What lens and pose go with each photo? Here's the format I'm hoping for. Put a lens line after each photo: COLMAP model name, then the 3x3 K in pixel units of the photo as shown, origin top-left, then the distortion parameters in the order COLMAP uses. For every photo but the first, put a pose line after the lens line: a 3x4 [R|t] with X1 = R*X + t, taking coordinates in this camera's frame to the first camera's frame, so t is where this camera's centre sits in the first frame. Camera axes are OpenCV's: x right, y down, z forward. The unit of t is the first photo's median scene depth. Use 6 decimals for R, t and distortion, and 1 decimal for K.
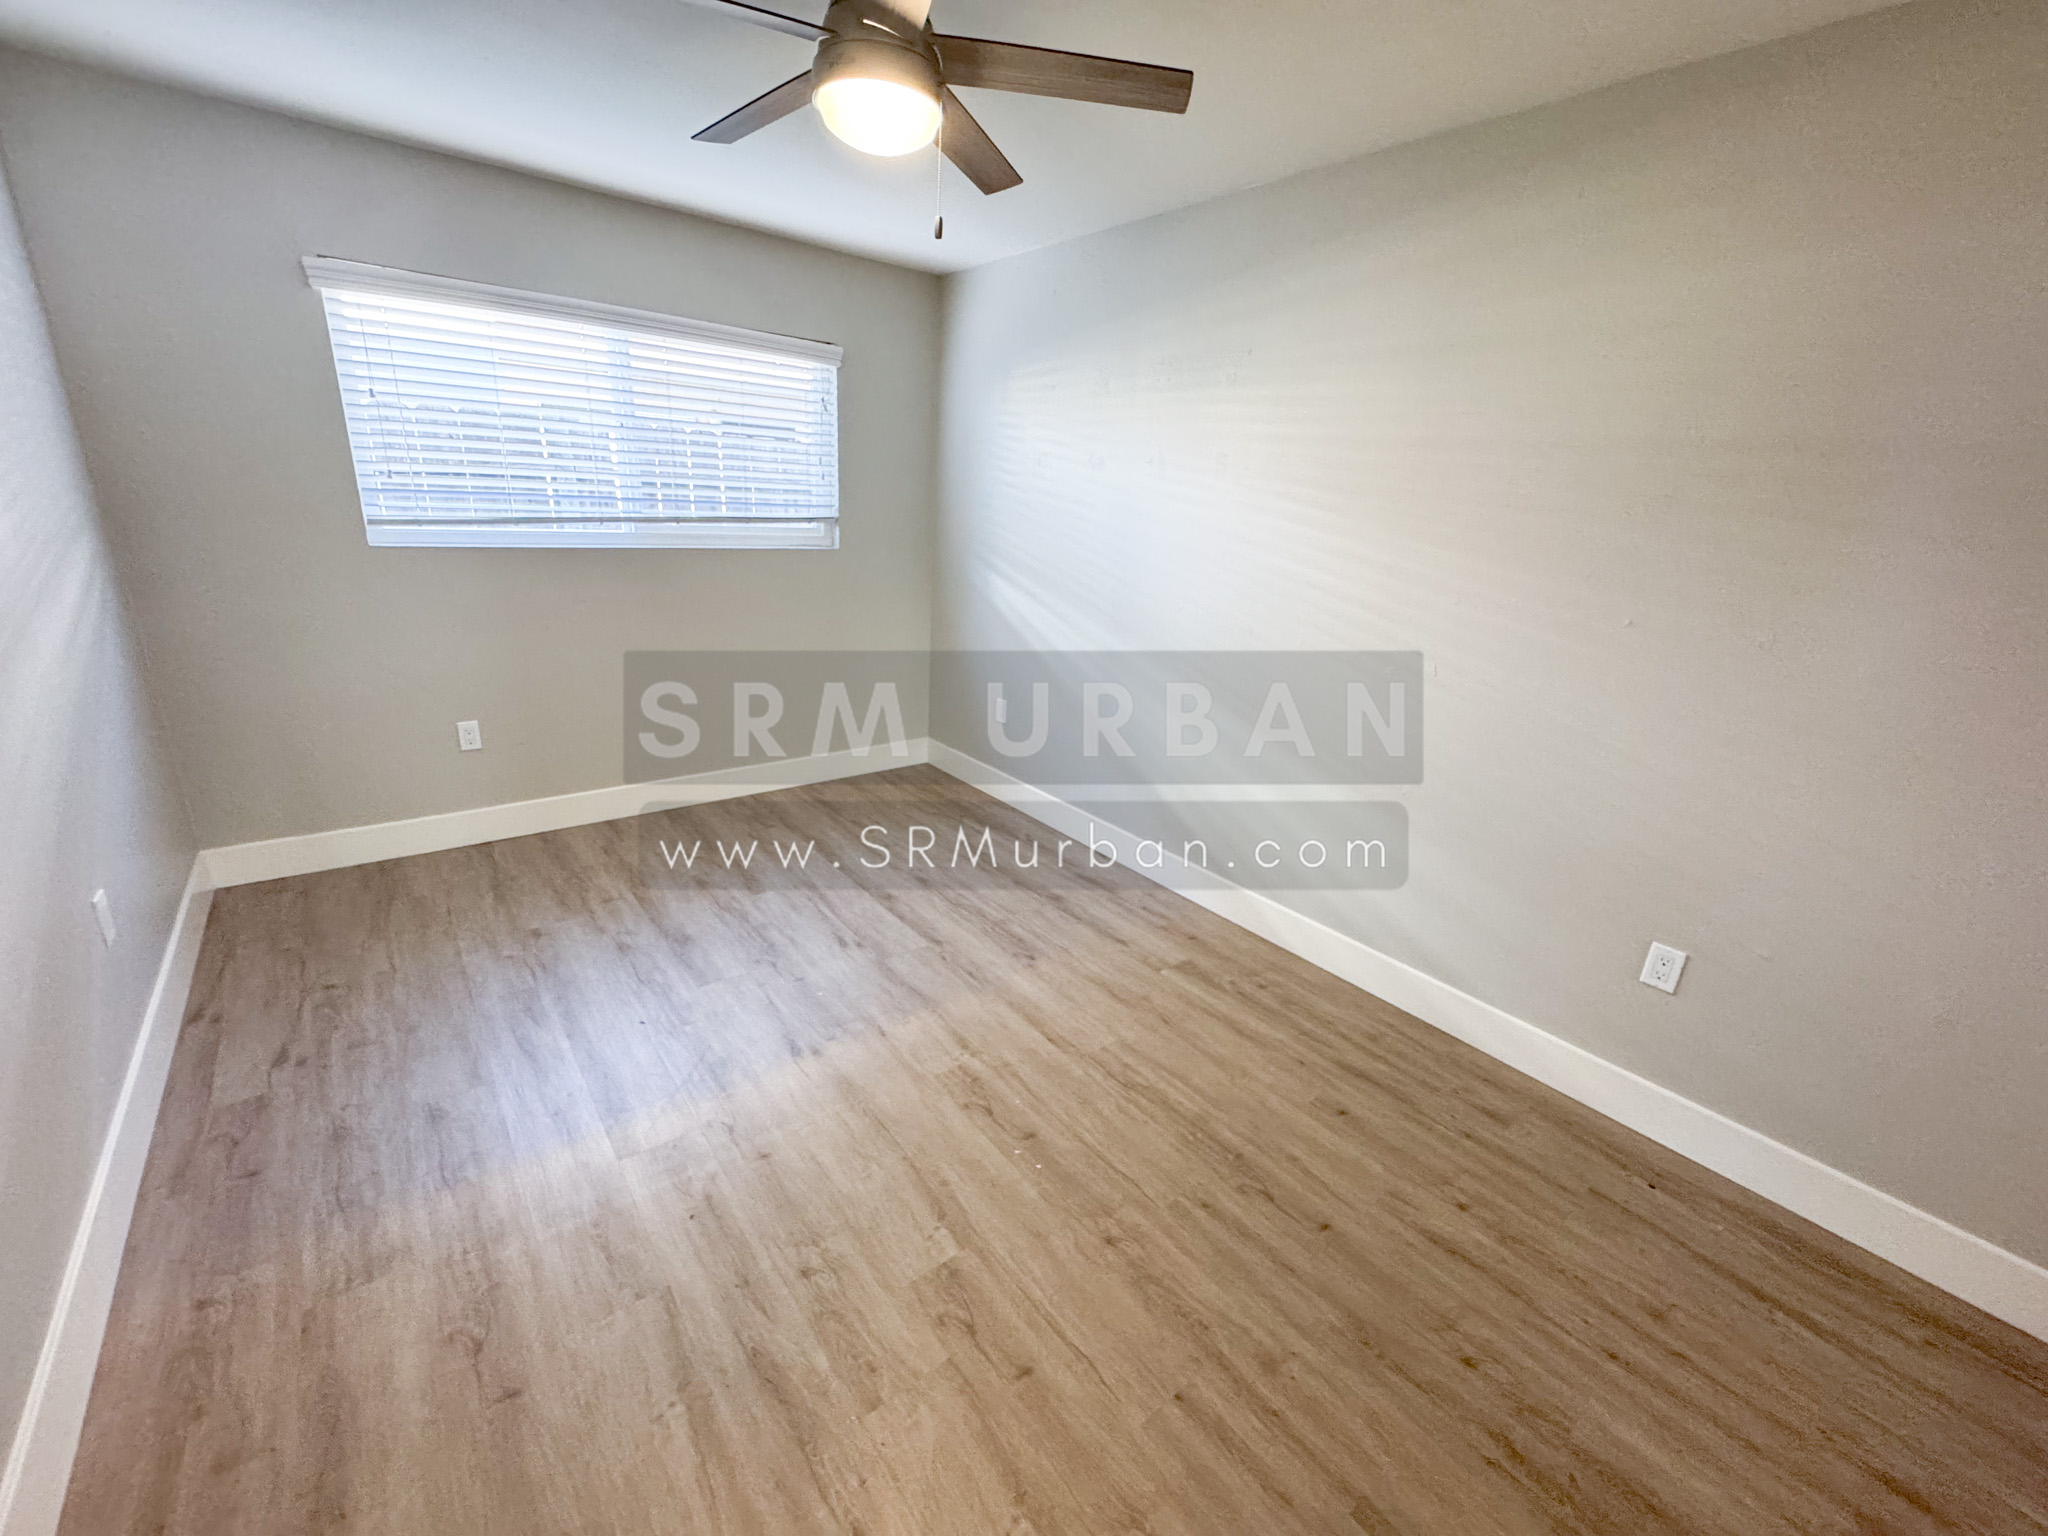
lens RADIAL K [[819.5, 0, 1015.5], [0, 819.5, 771.8], [0, 0, 1]] dist [-0.002670, 0.000057]
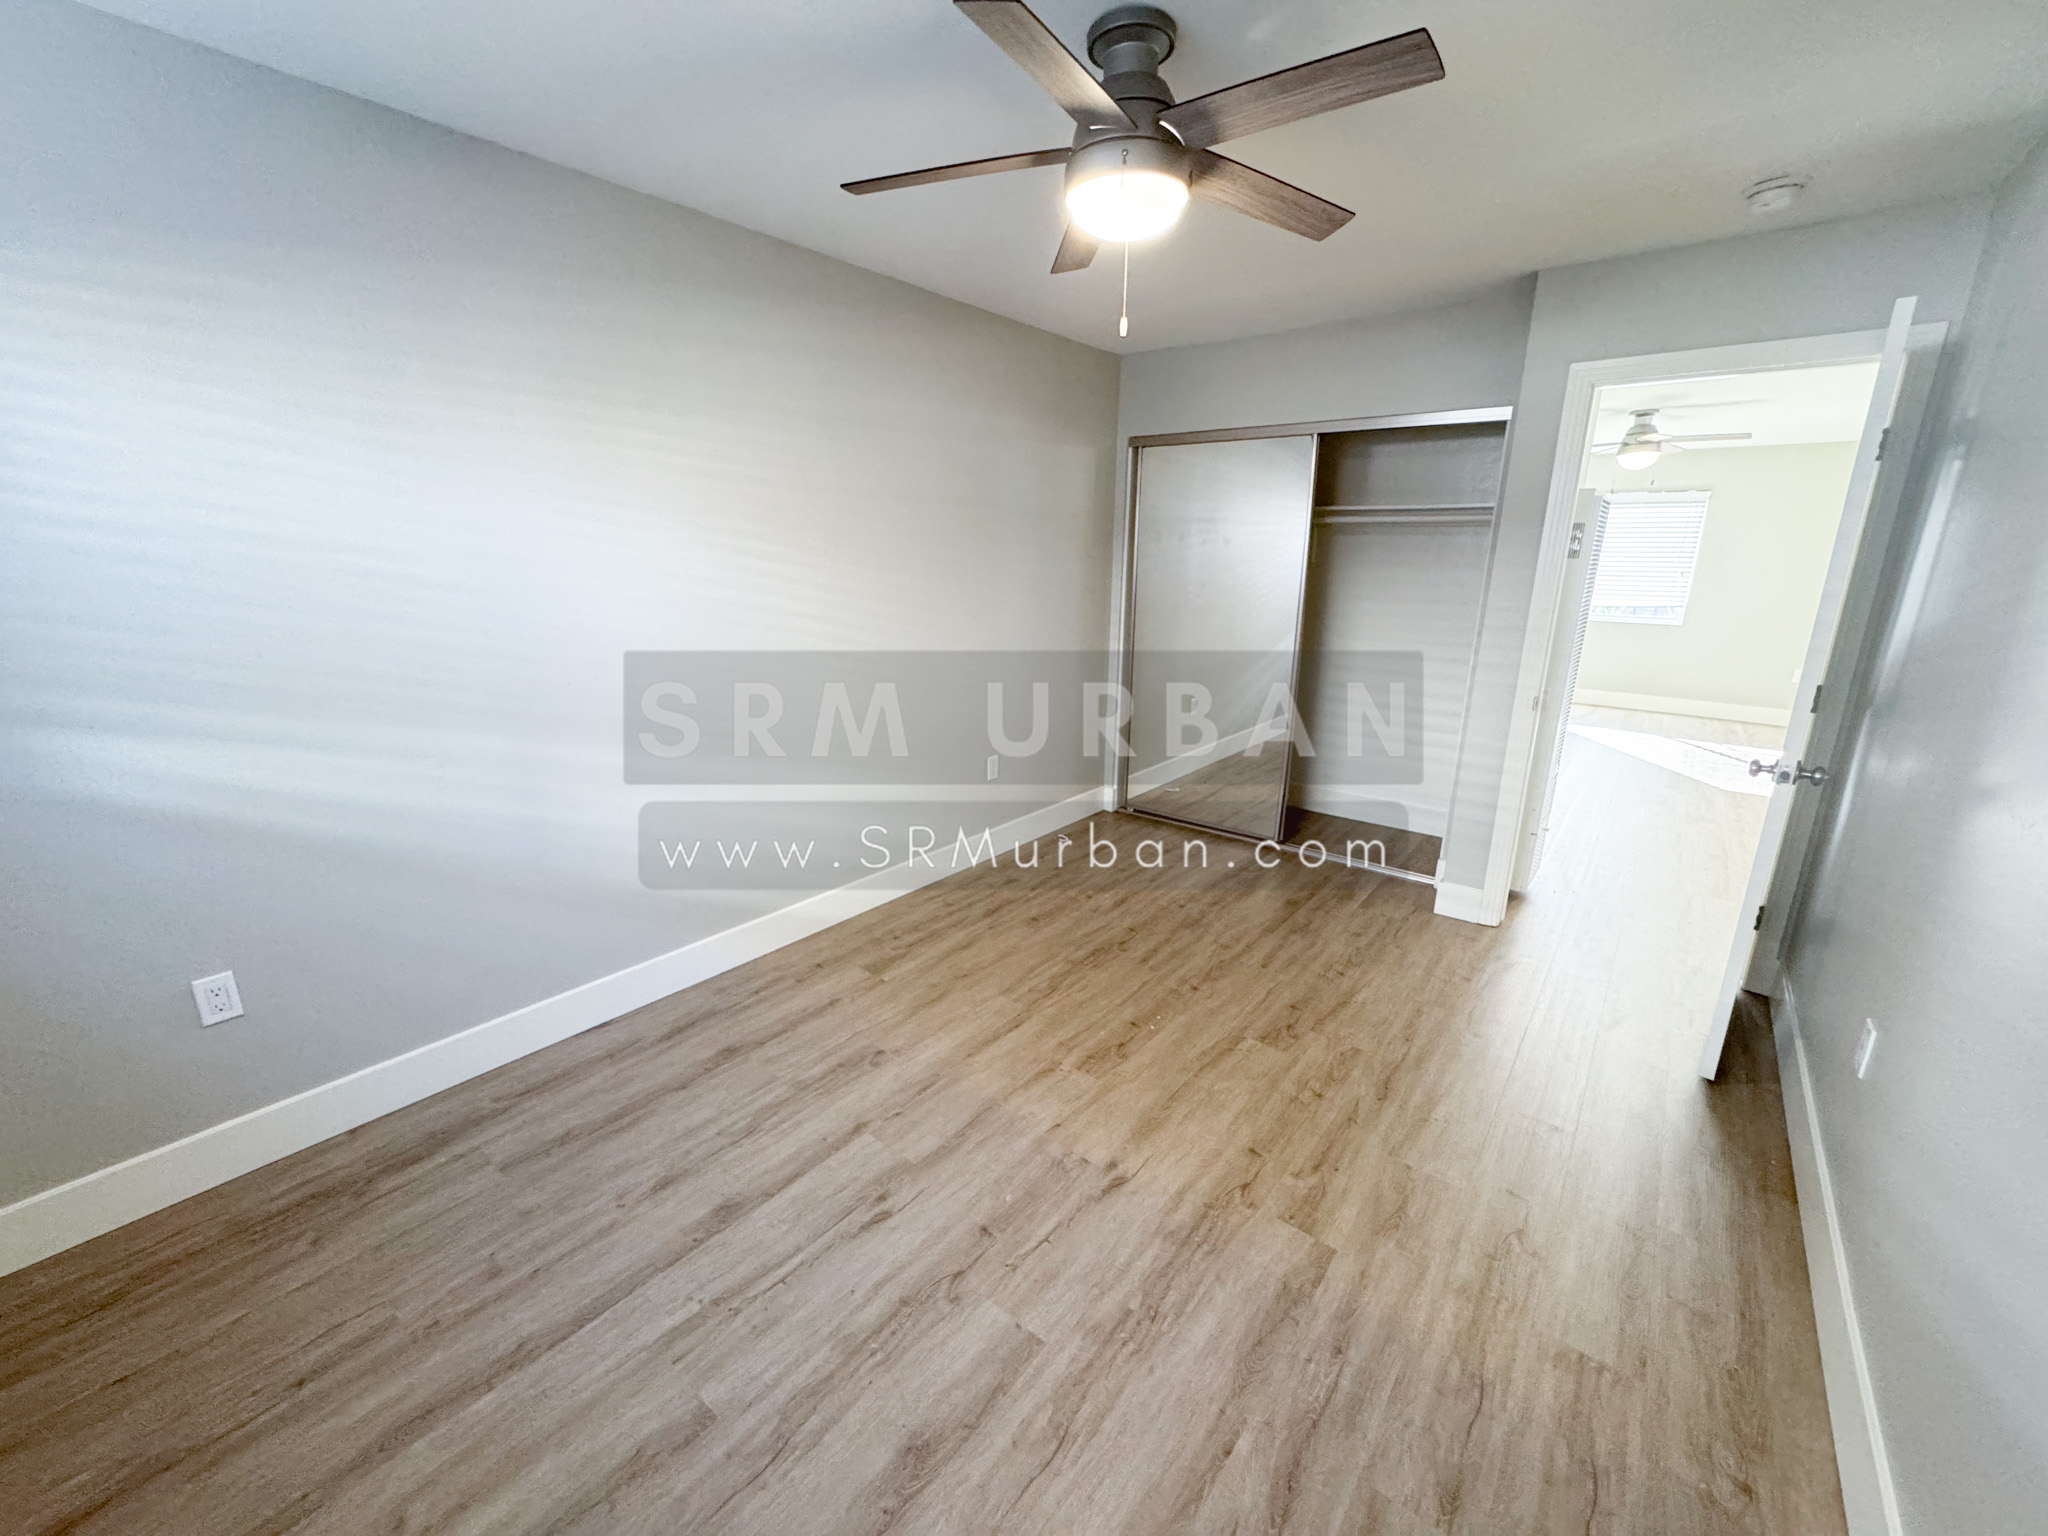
lens RADIAL K [[819.5, 0, 1017.9], [0, 819.5, 764.0], [0, 0, 1]] dist [-0.002670, 0.000057]
pose [[-0.219939, -0.307370, 0.925824, -0.934398], [0.292767, 0.884516, 0.363206, -0.420696], [-0.930545, 0.350934, -0.104552, 1.038272]]
